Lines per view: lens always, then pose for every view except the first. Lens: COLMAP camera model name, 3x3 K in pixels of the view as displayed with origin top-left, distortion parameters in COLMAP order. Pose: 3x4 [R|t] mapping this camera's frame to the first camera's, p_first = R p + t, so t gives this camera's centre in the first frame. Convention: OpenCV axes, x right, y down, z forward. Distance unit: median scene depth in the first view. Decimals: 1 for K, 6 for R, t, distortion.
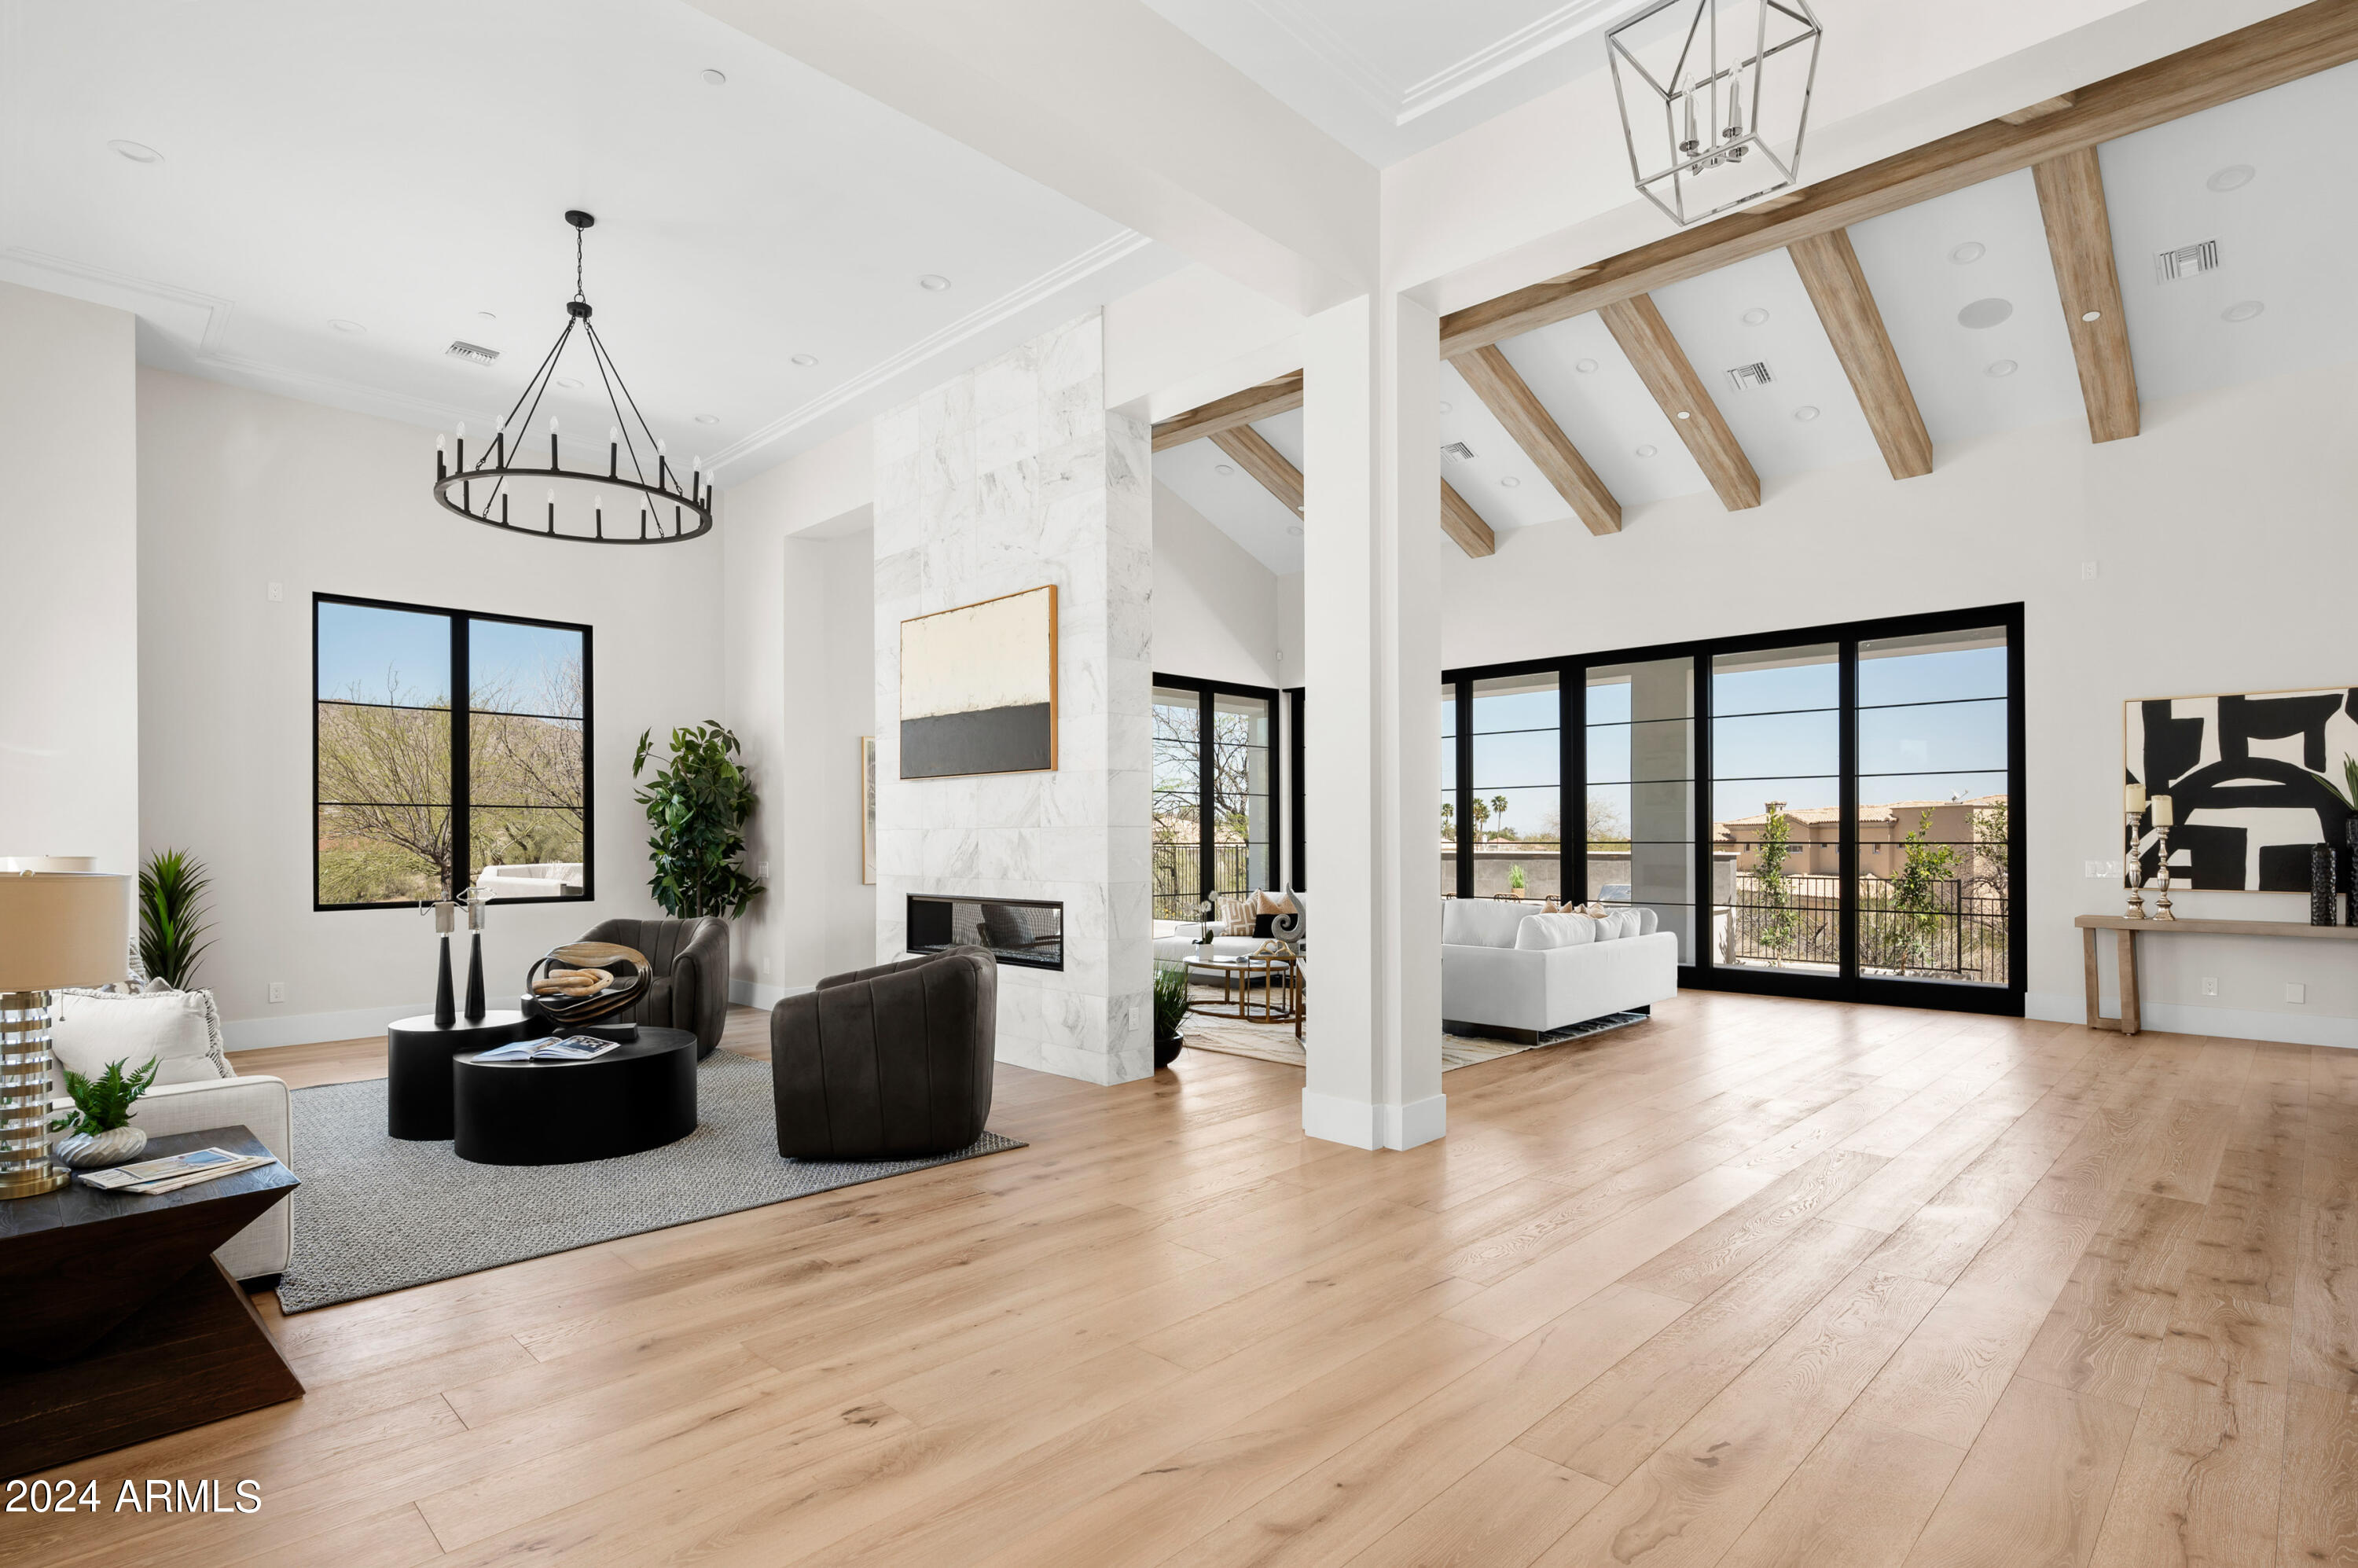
lens RADIAL K [[1155.4, 0, 1178.7], [0, 1155.4, 831.2], [0, 0, 1]] dist [-0.003169, -0.000137]
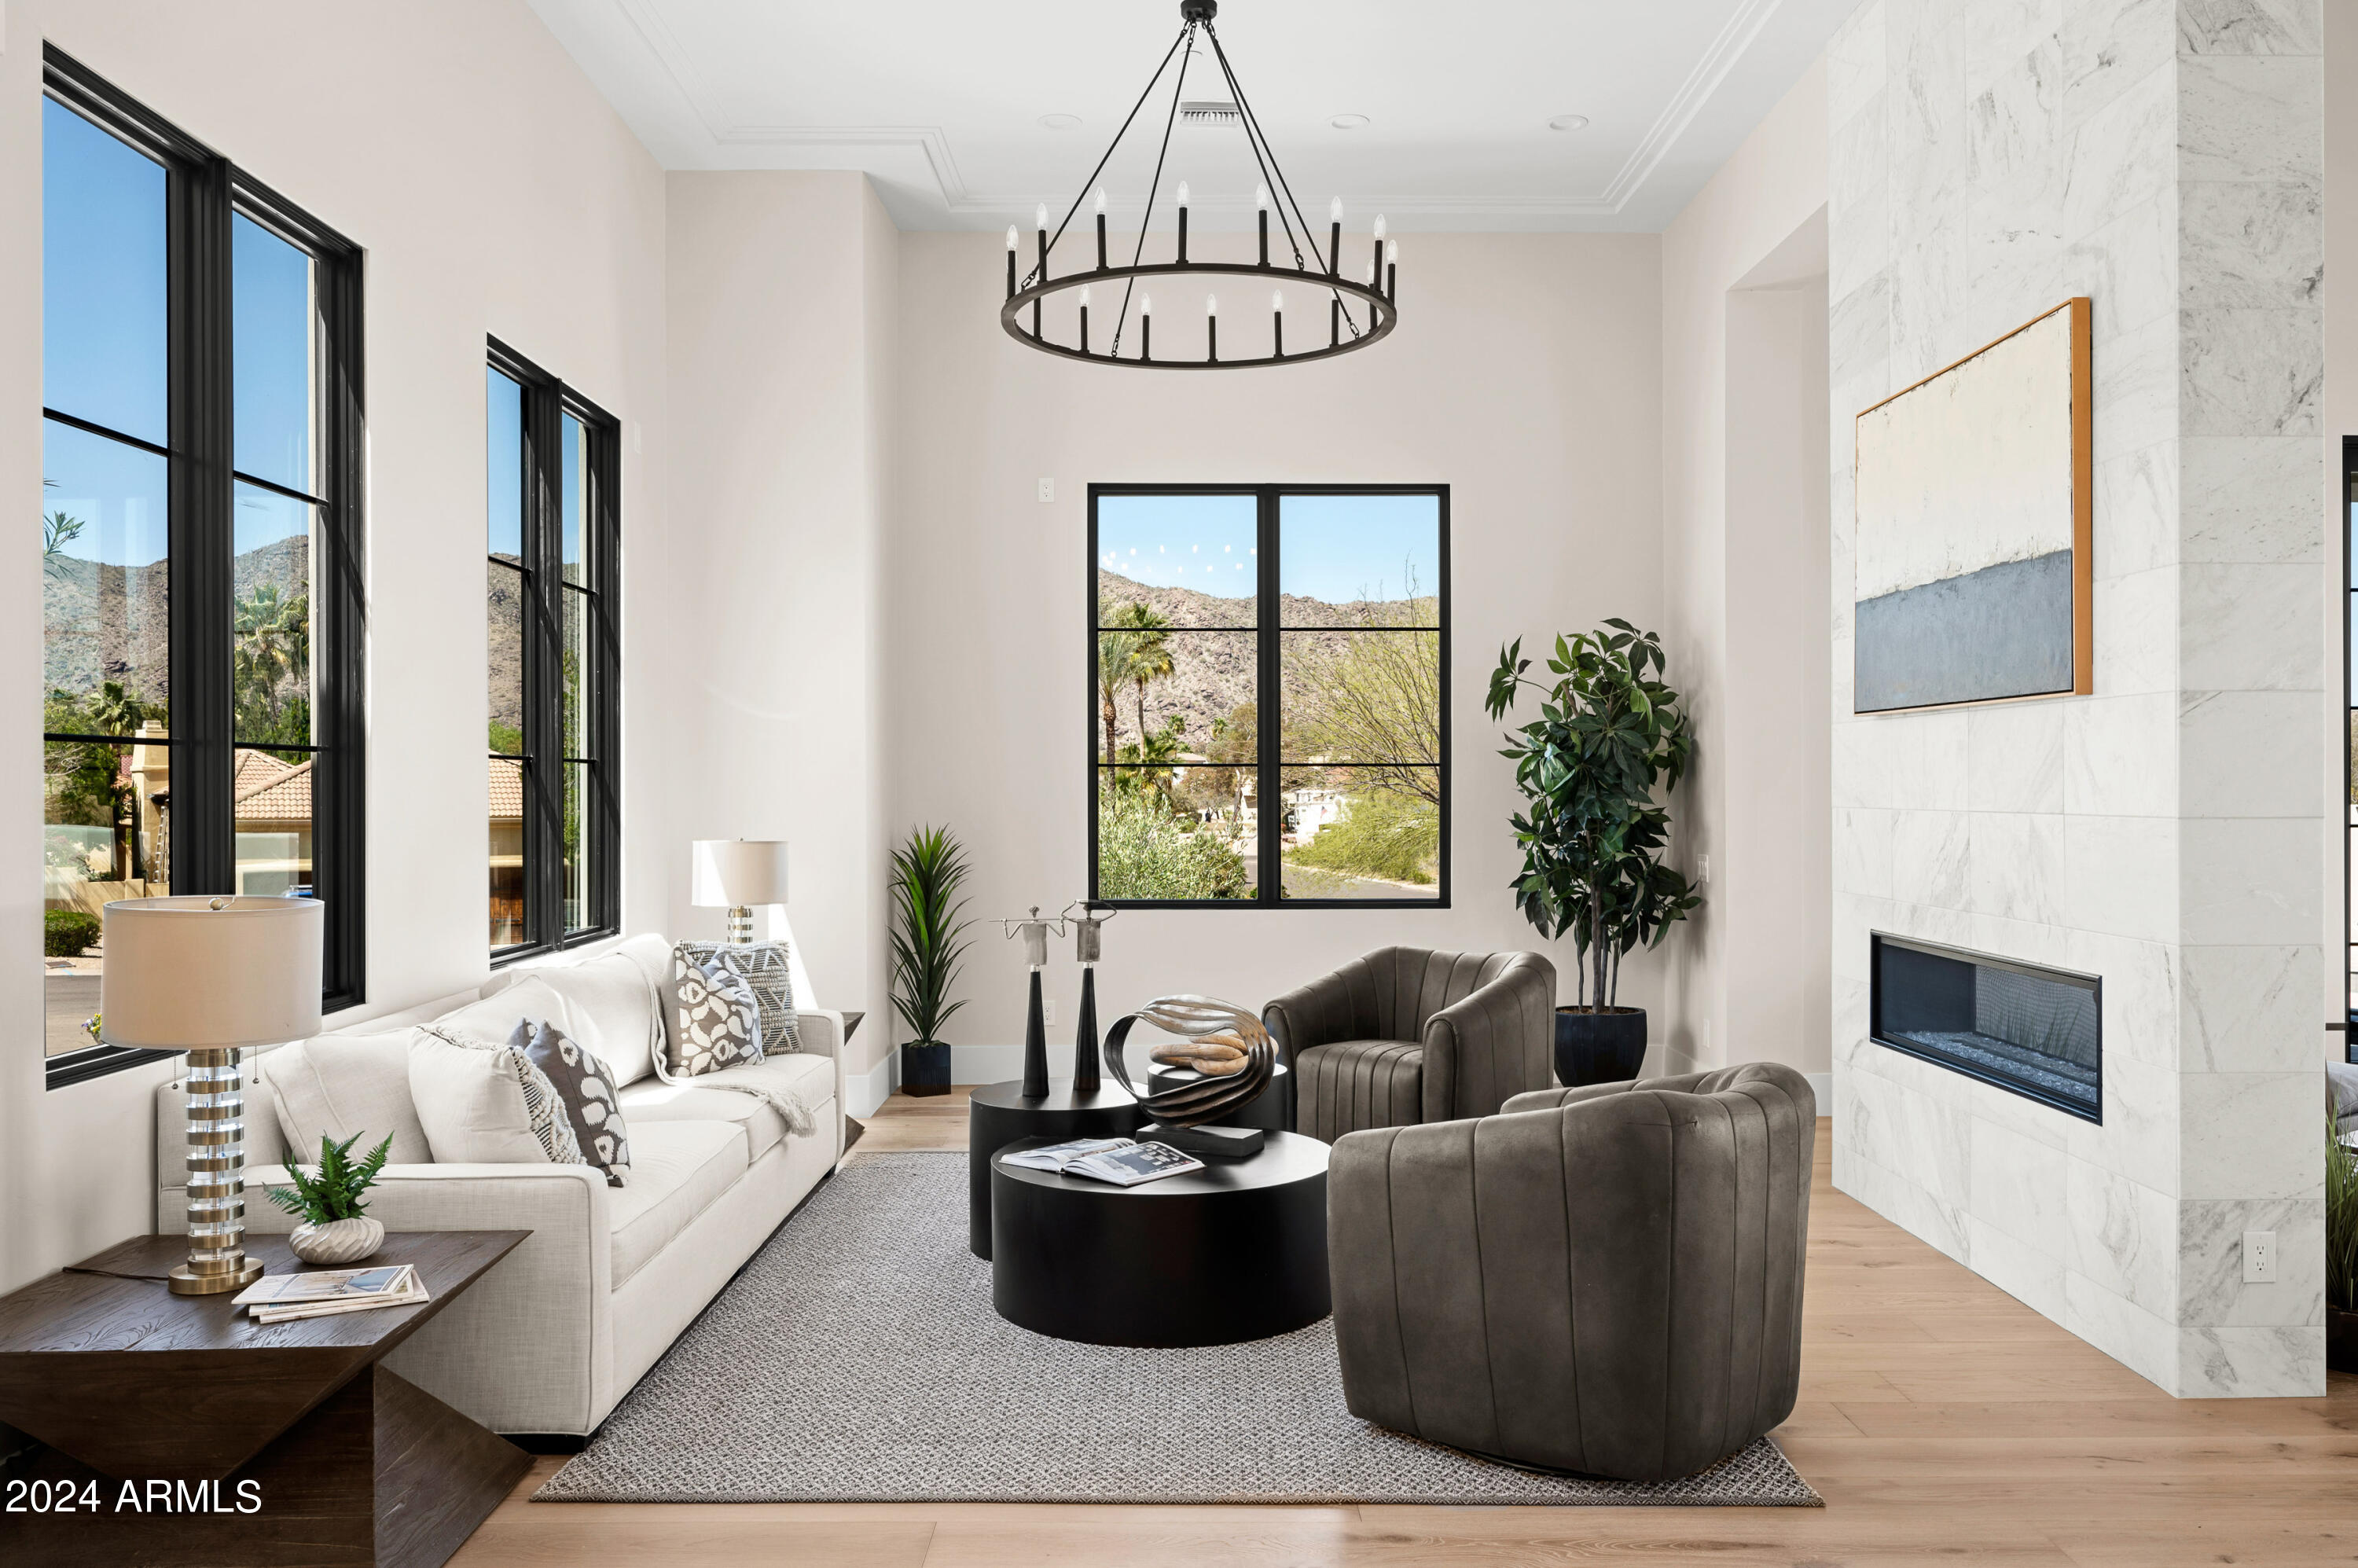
lens RADIAL K [[1856.2, 0, 1178.5], [0, 1856.2, 777.3], [0, 0, 1]] dist [0.000629, -0.004013]
pose [[0.707706, -0.000033, -0.706507, 0.168556], [0.001676, 0.999997, 0.001632, -0.021098], [0.706505, -0.002339, 0.707704, 0.213405]]
